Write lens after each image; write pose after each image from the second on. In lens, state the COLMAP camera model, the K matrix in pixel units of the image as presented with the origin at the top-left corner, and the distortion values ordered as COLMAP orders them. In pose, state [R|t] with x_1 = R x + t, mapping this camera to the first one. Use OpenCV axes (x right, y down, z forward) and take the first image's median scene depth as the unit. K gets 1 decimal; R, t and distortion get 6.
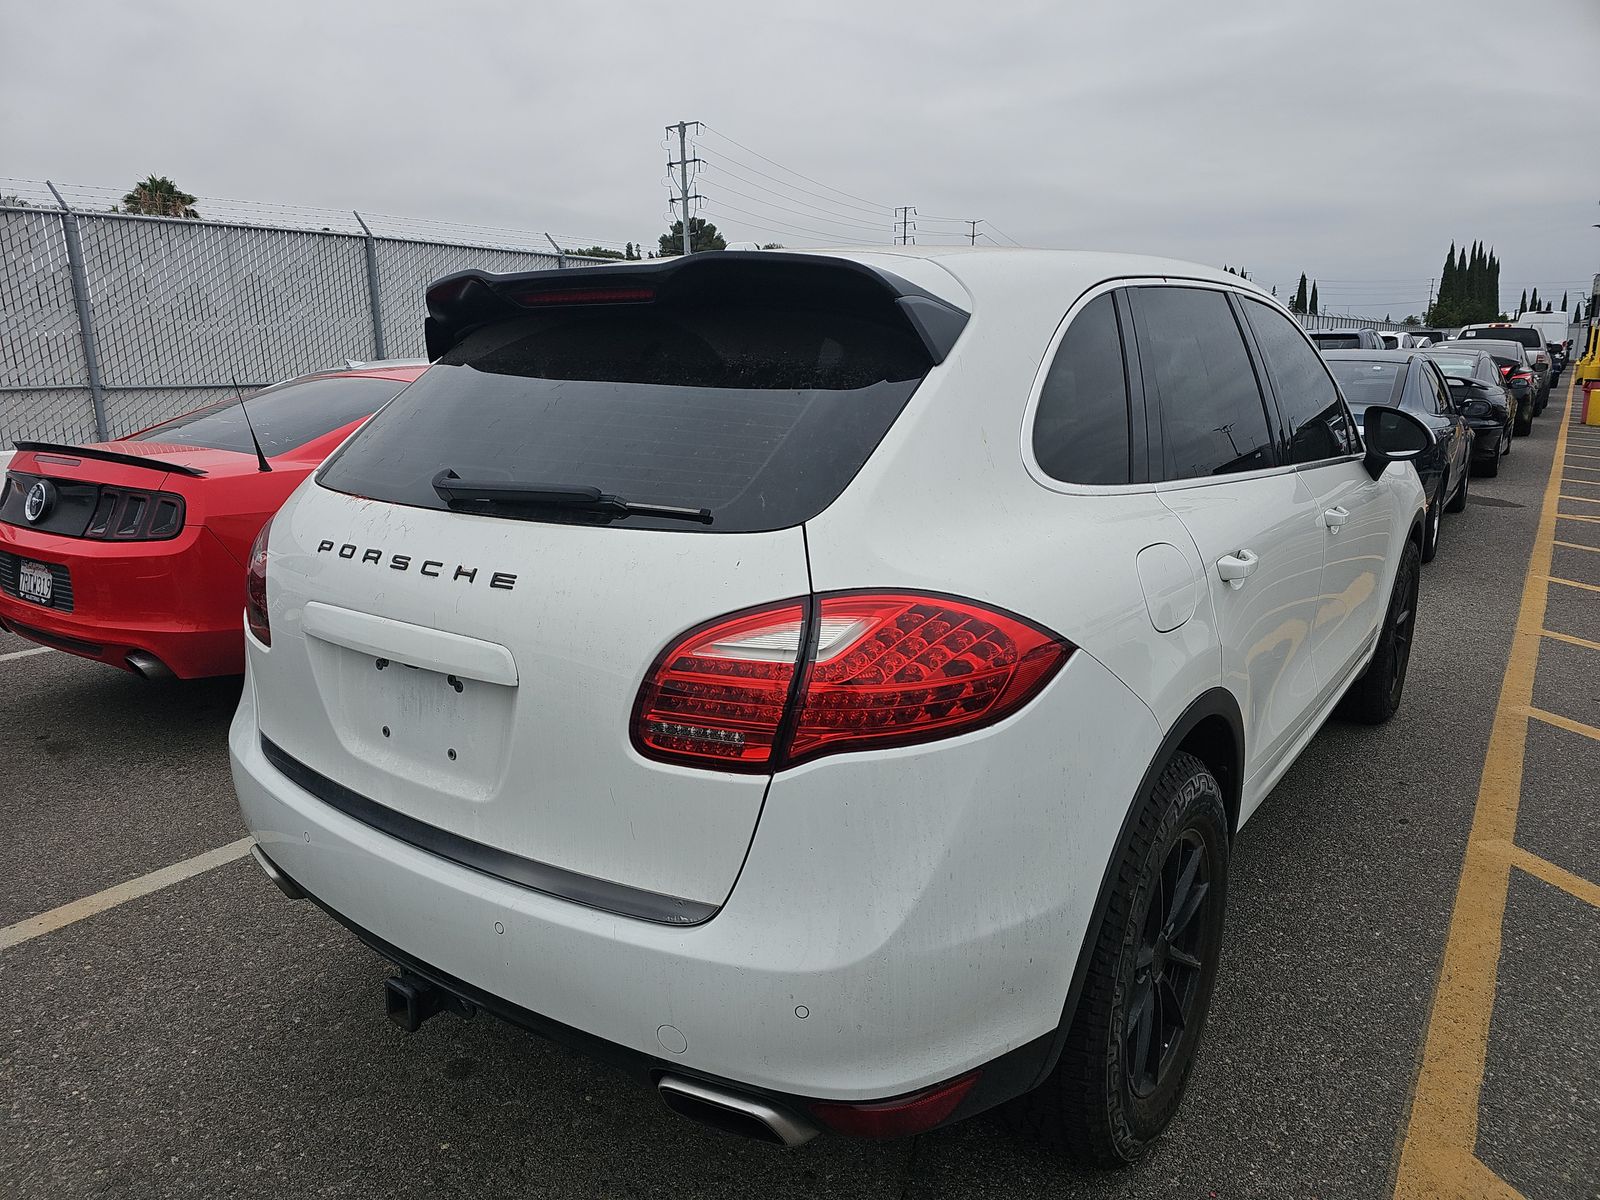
lens RADIAL K [[1068.6, 0, 796.9], [0, 1068.6, 616.4], [0, 0, 1]] dist [0.056503, 0.001058]
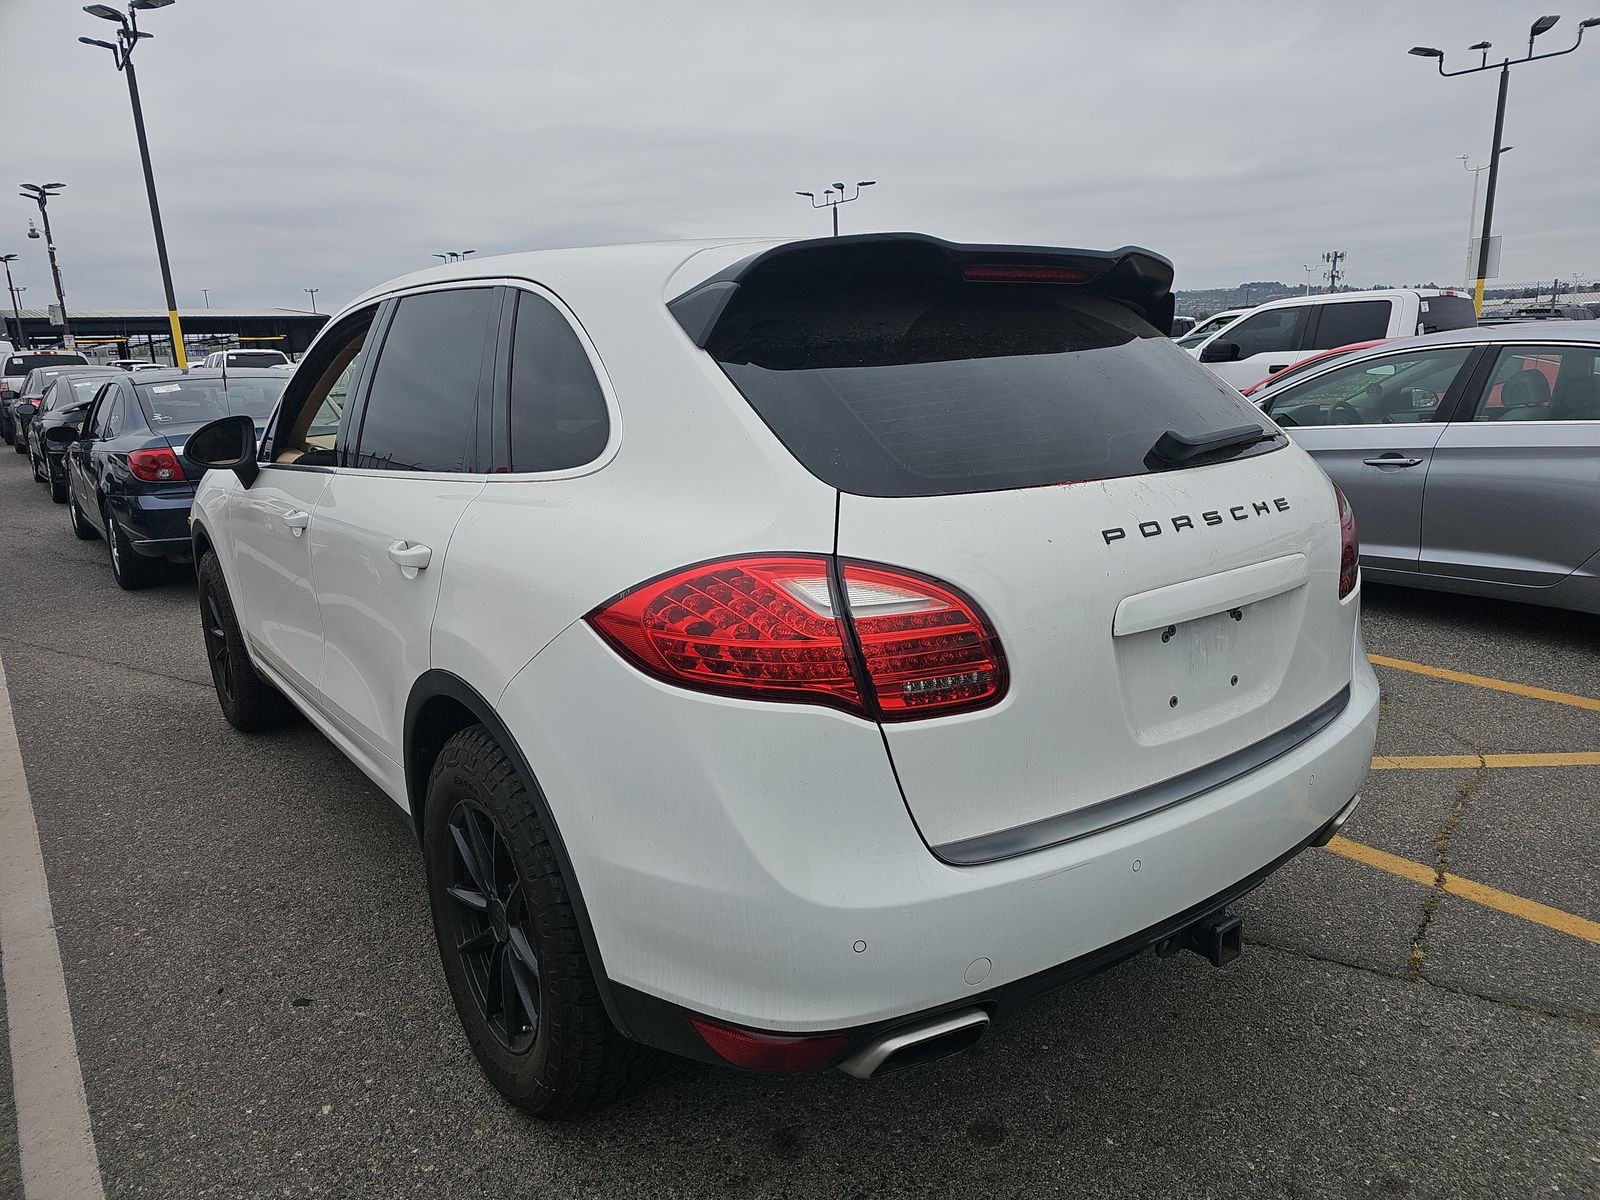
lens RADIAL K [[1060.8, 0, 796.3], [0, 1060.8, 598.5], [0, 0, 1]] dist [0.054554, -0.046250]
pose [[0.273568, -0.215297, 0.937447, -1.411044], [0.252536, 0.956512, 0.145980, -0.220059], [-0.928109, 0.196803, 0.316042, 1.018632]]
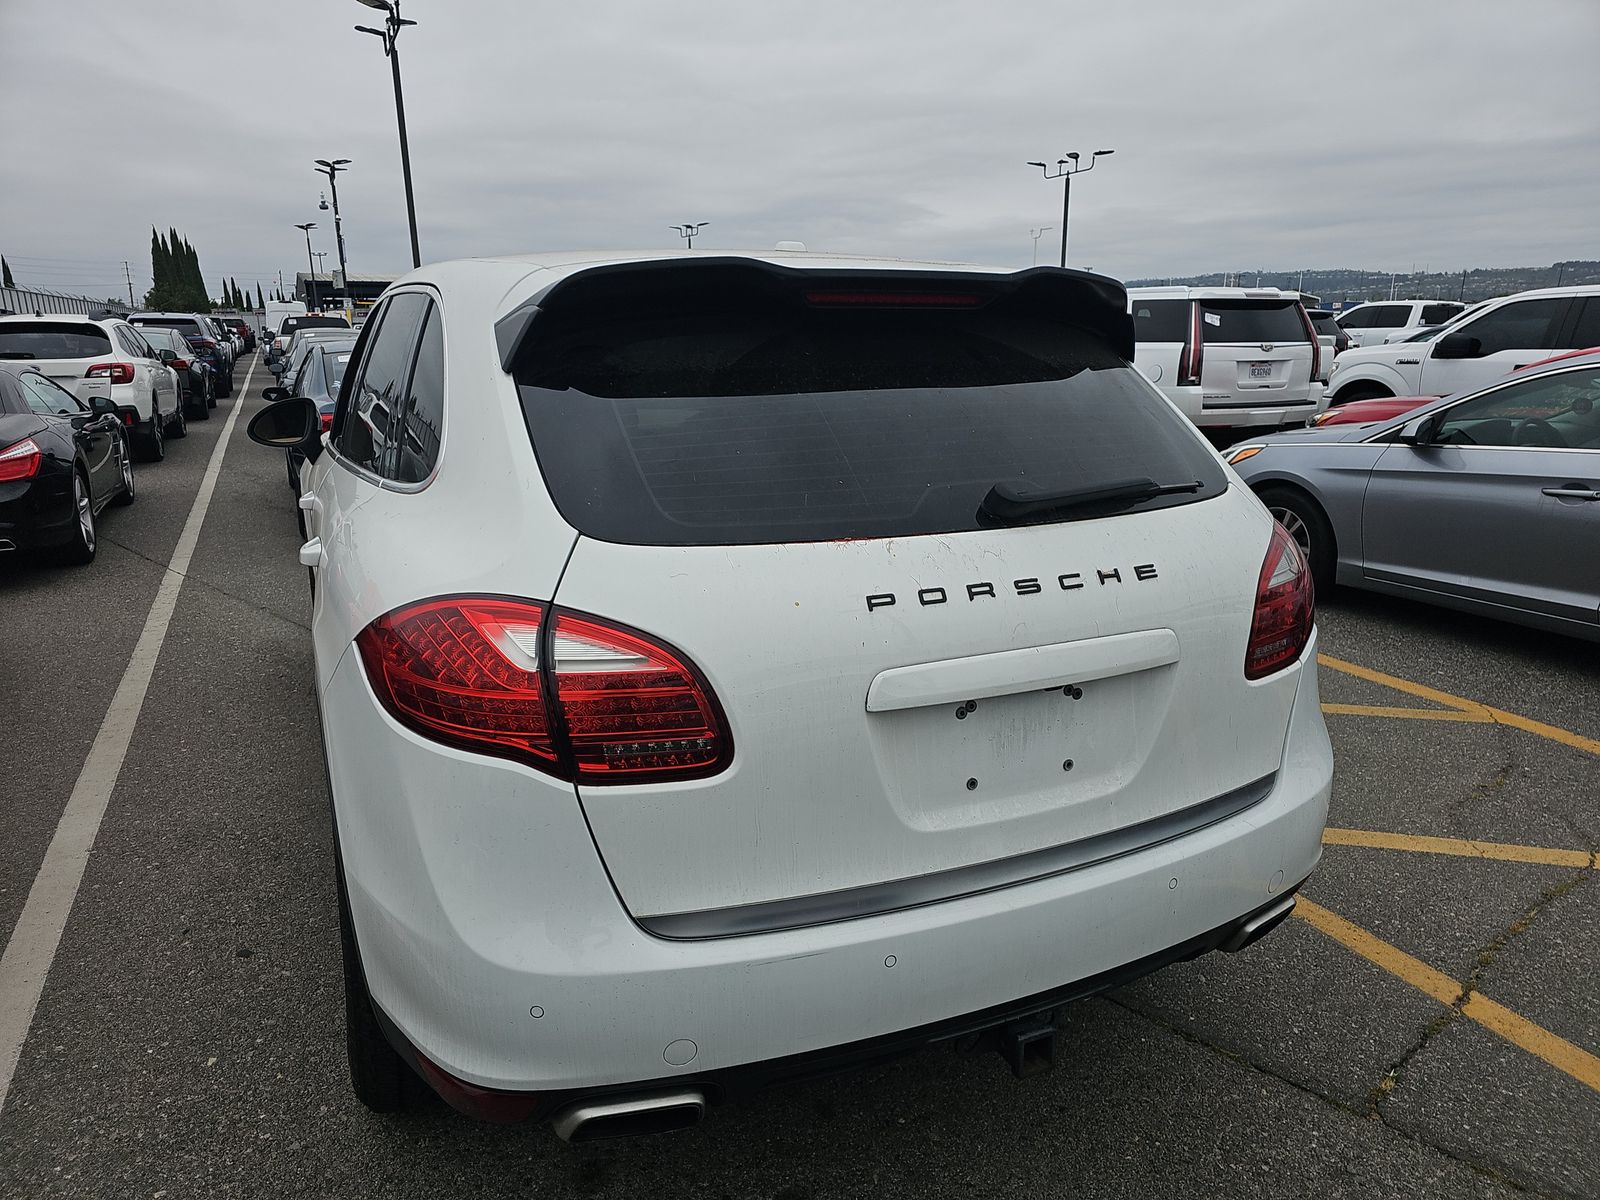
lens RADIAL K [[1054.8, 0, 800.0], [0, 1054.8, 600.0], [0, 0, 1]] dist [0.056667, -0.047445]
pose [[0.475763, -0.211884, 0.853672, -1.198233], [0.206064, 0.970391, 0.126011, -0.187035], [-0.855095, 0.115959, 0.505337, 0.676551]]
